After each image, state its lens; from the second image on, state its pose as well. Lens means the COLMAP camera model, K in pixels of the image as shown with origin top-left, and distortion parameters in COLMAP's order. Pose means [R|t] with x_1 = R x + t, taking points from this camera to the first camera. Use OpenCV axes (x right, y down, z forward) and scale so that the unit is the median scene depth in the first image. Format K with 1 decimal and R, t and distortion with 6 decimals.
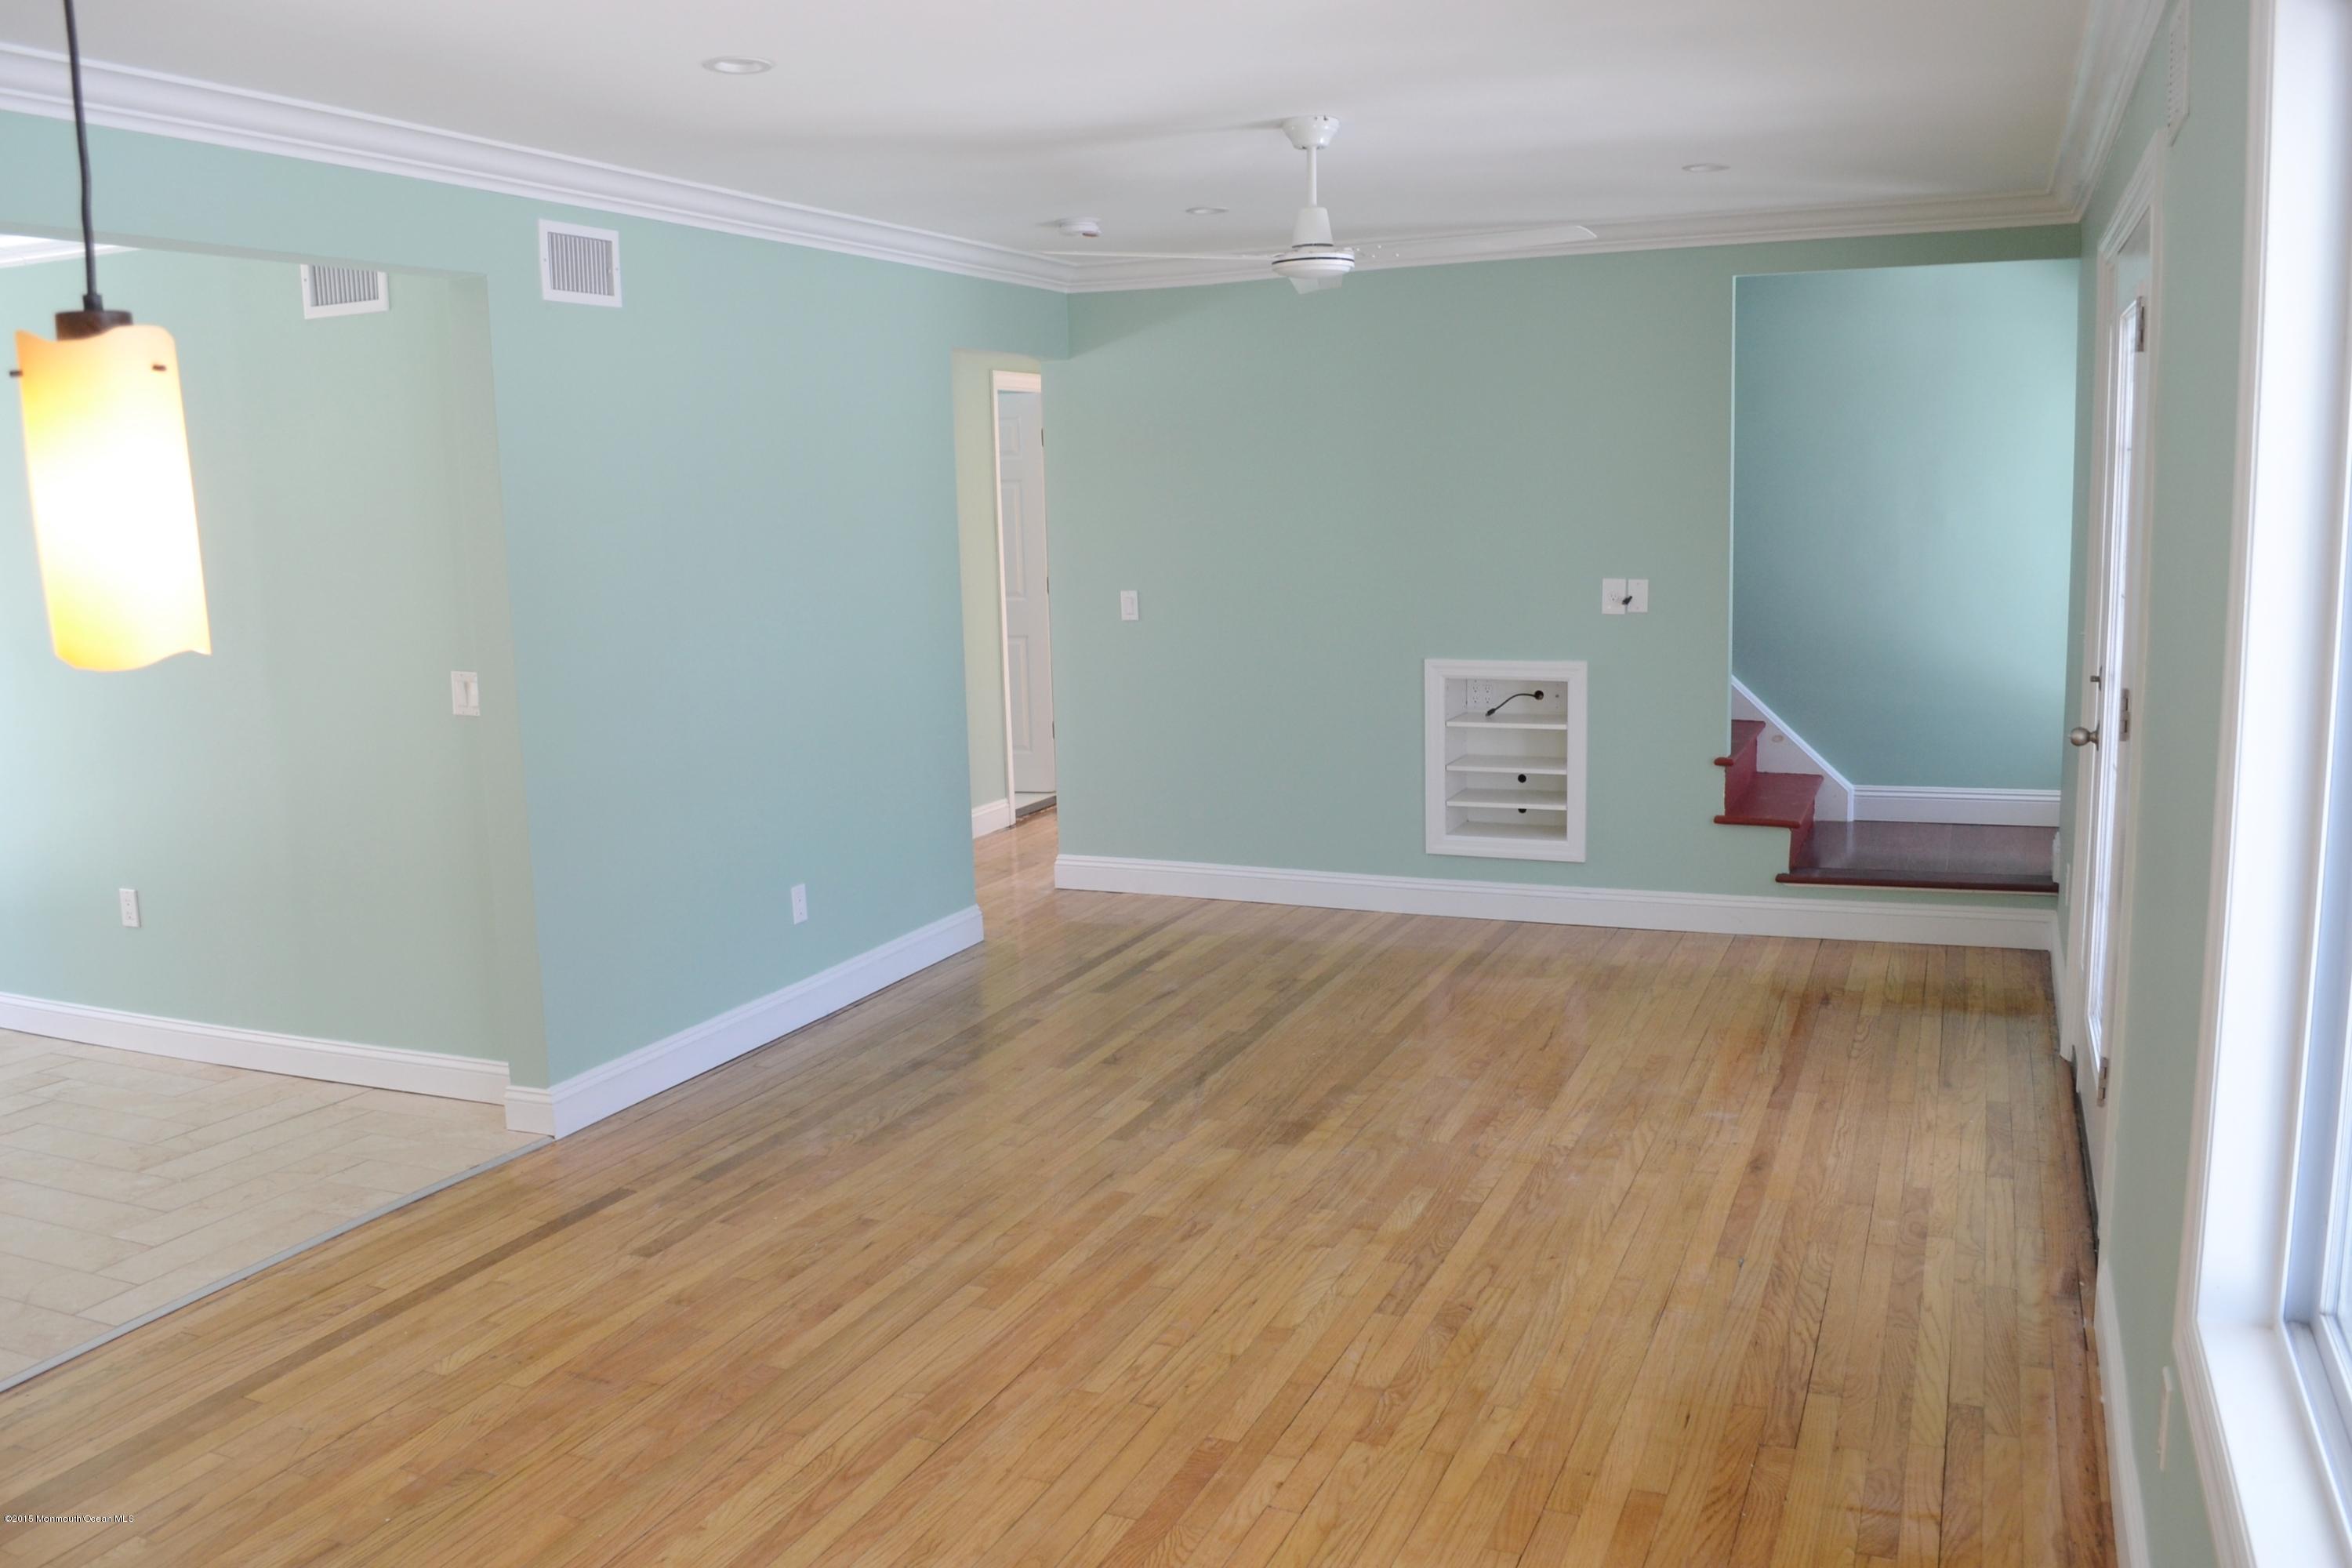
lens RADIAL K [[1870.7, 0, 1176.0], [0, 1870.7, 784.0], [0, 0, 1]] dist [-0.084815, 0.009425]
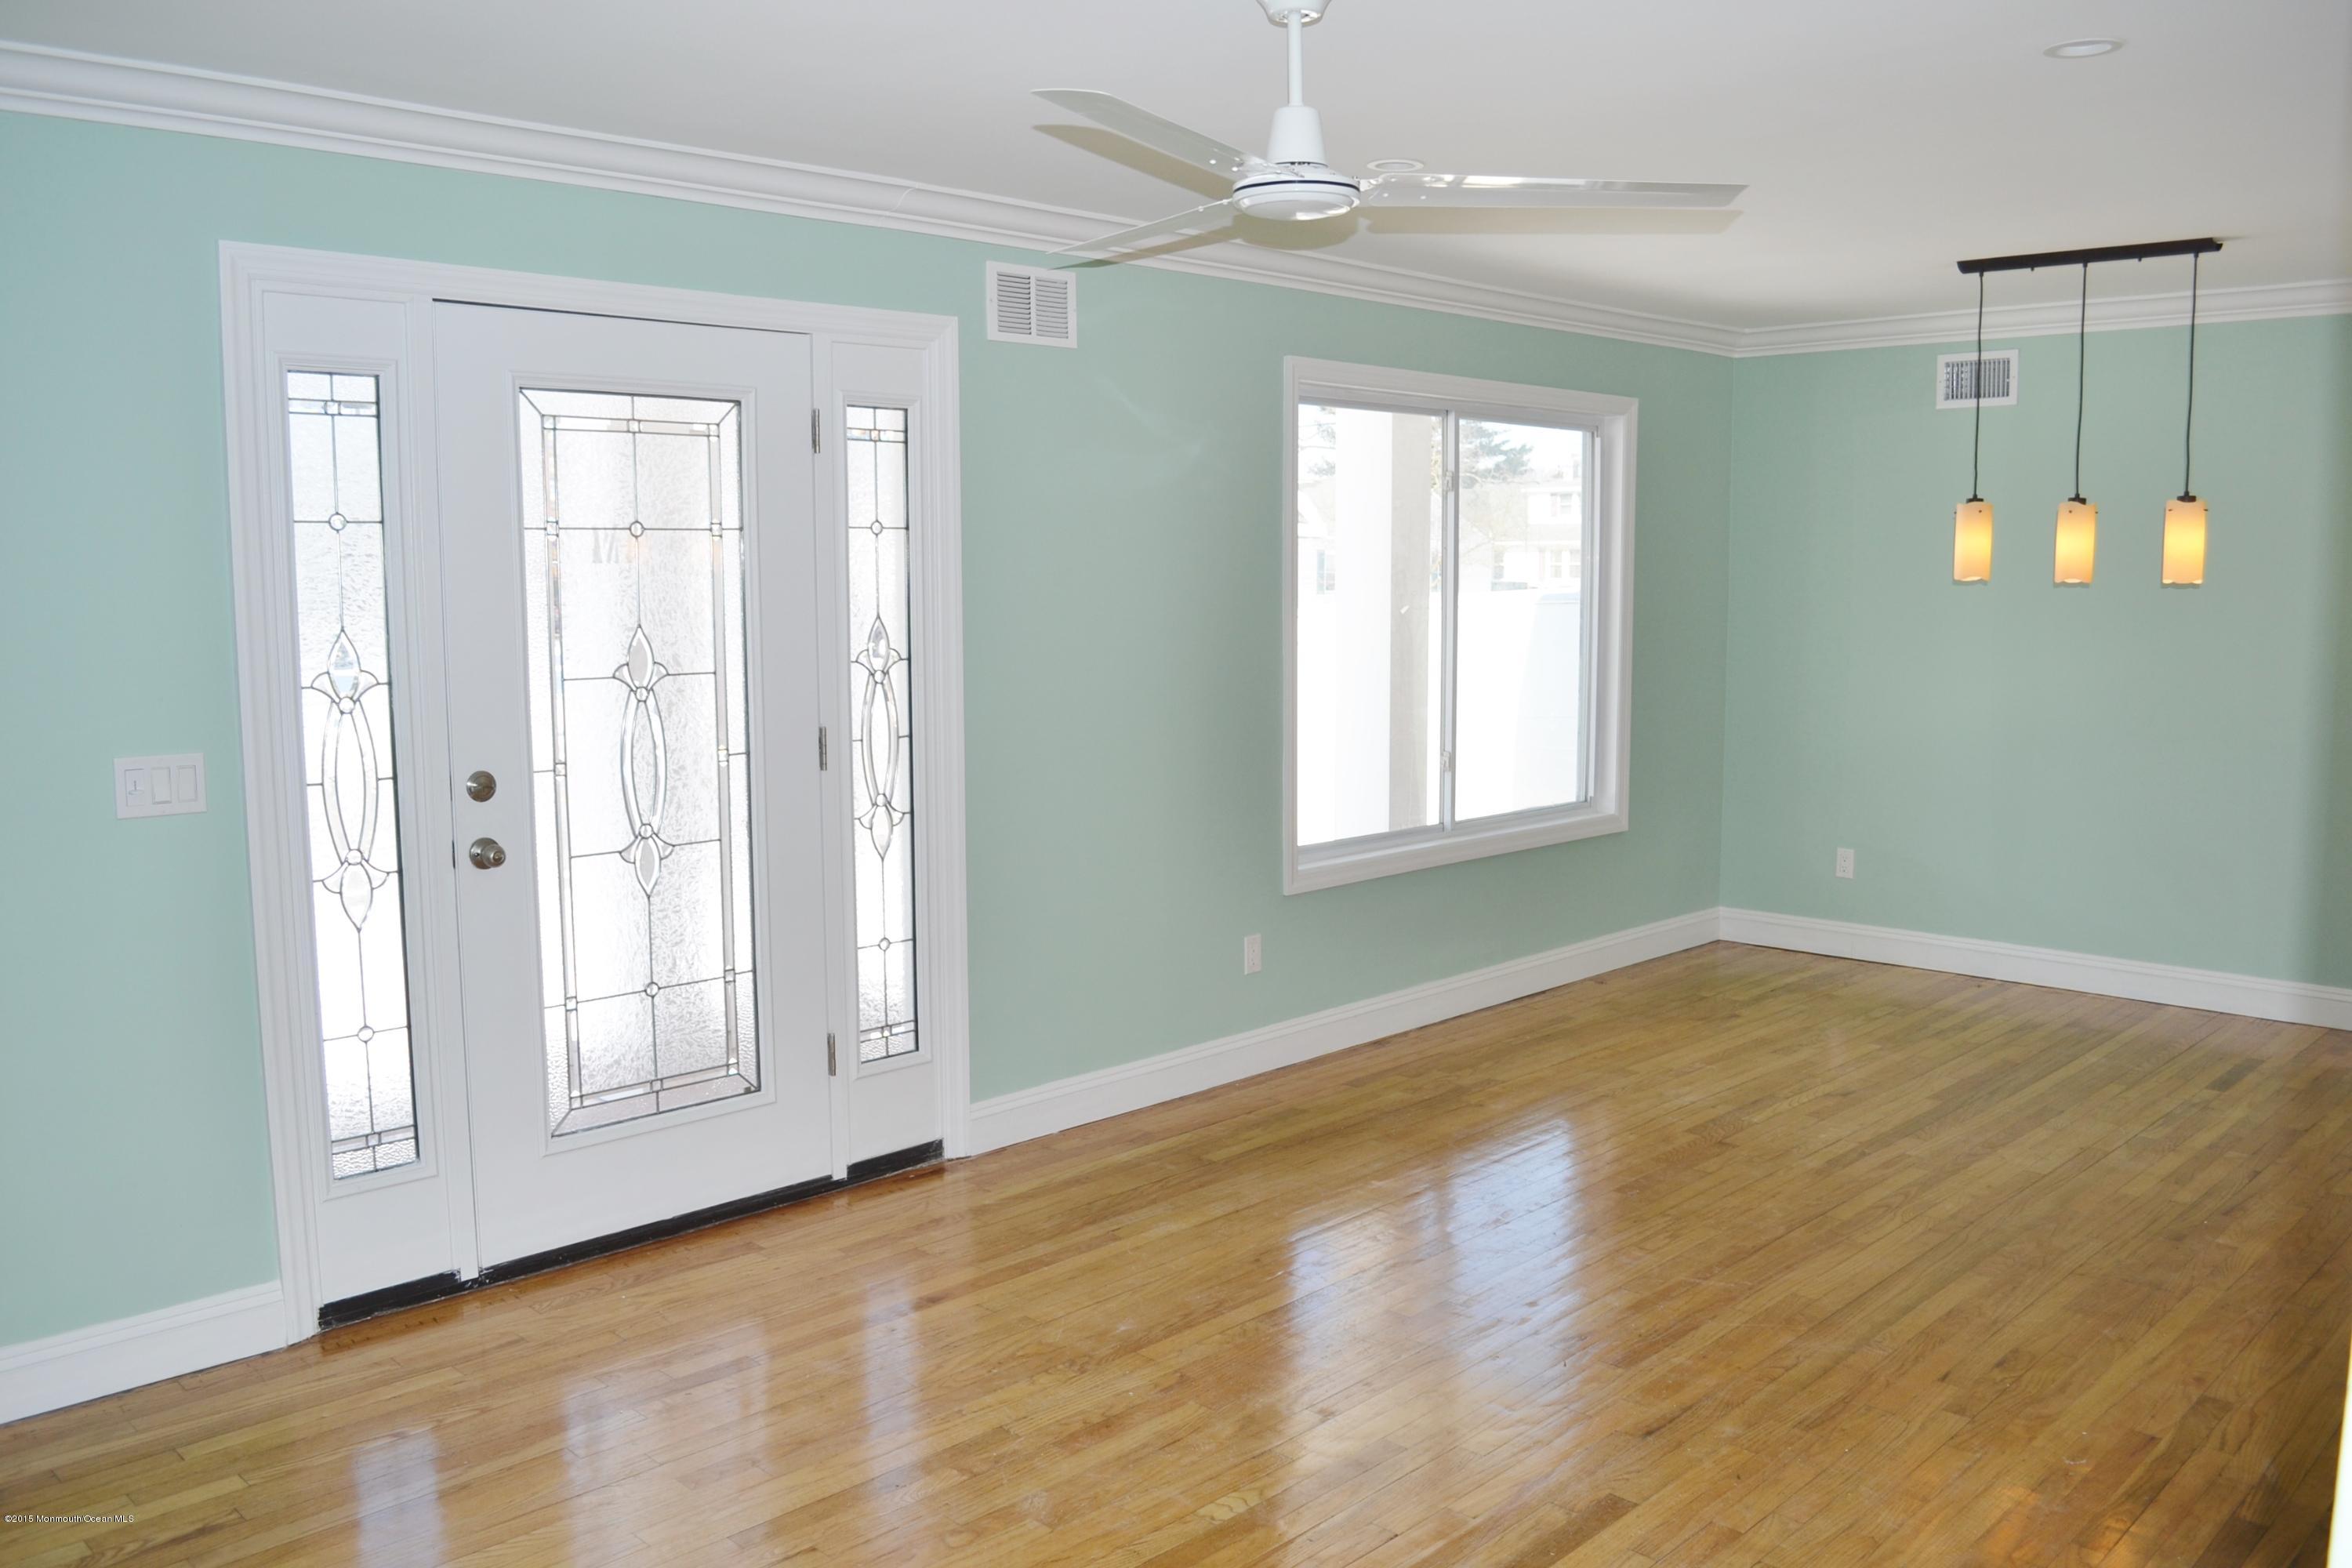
lens RADIAL K [[1870.7, 0, 1176.0], [0, 1870.7, 784.0], [0, 0, 1]] dist [-0.084815, 0.009425]
pose [[-0.929146, -0.009739, 0.369585, -0.148991], [0.089121, 0.964275, 0.249461, -0.284100], [-0.358811, 0.264724, -0.895084, 1.894768]]
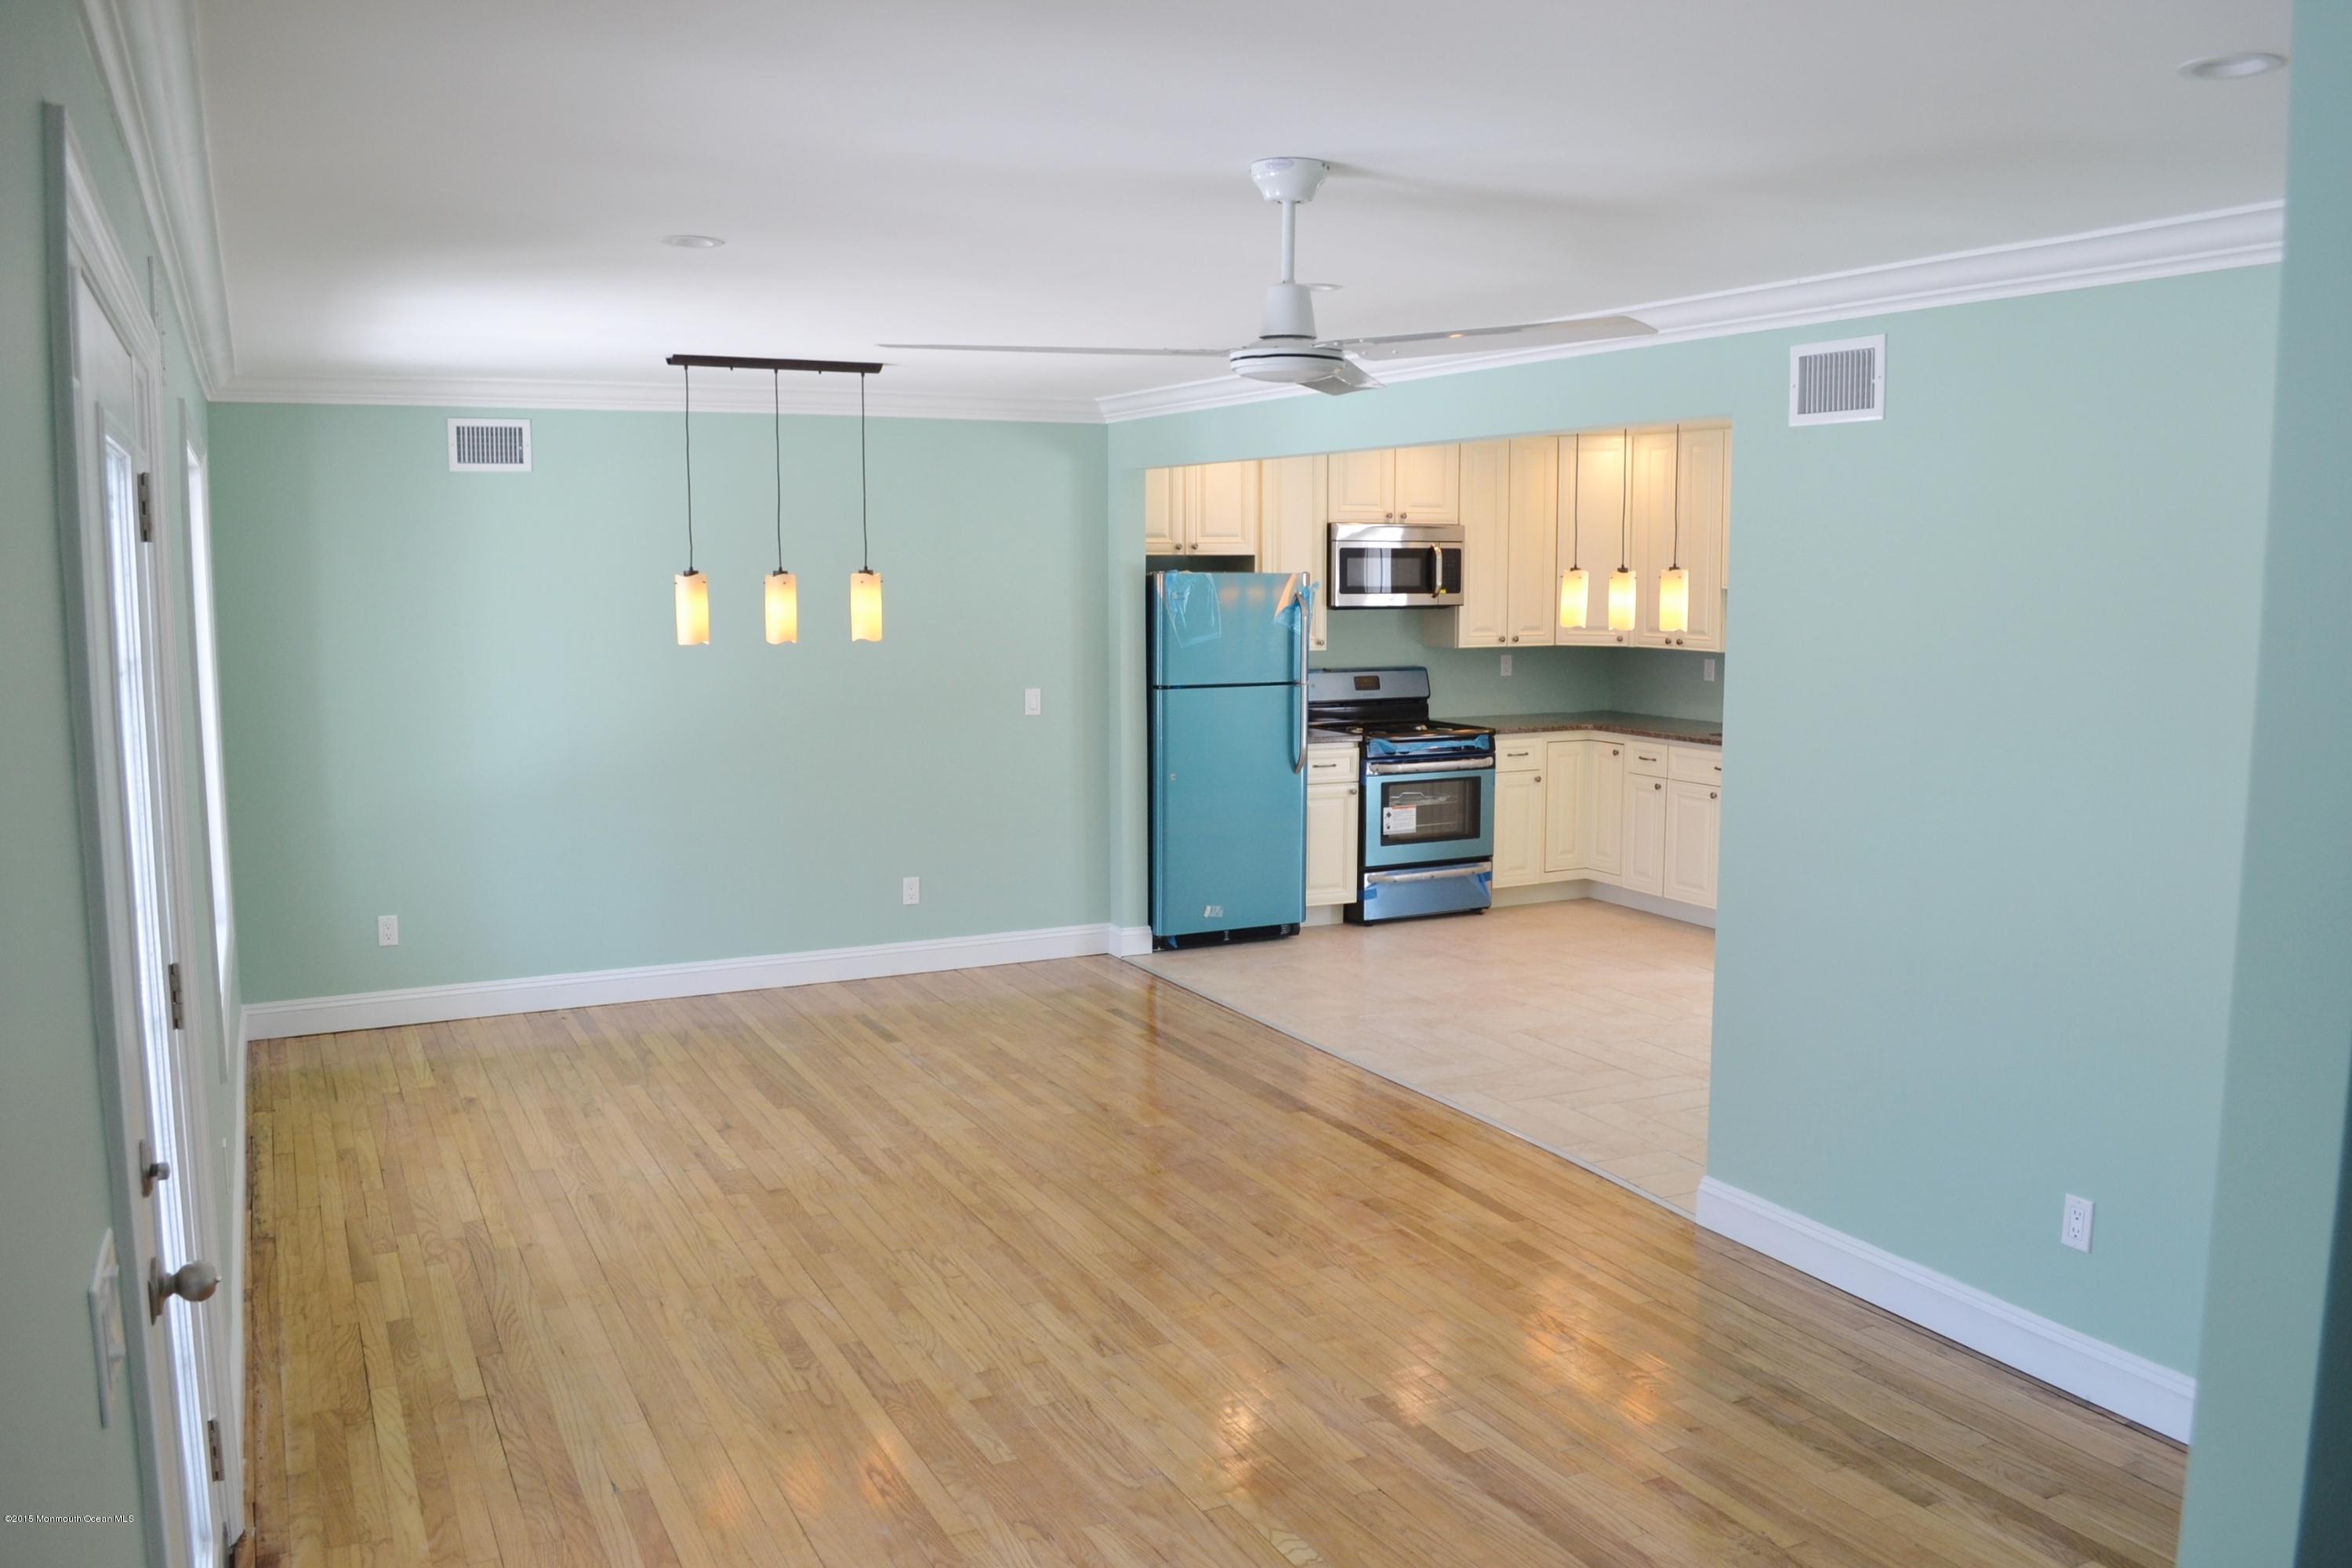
lens RADIAL K [[1870.7, 0, 1176.0], [0, 1870.7, 784.0], [0, 0, 1]] dist [-0.084815, 0.009425]
pose [[-0.643635, 0.119743, -0.755907, 0.767689], [-0.102559, 0.965281, 0.240236, -0.335271], [0.758430, 0.232149, -0.609008, 1.661626]]
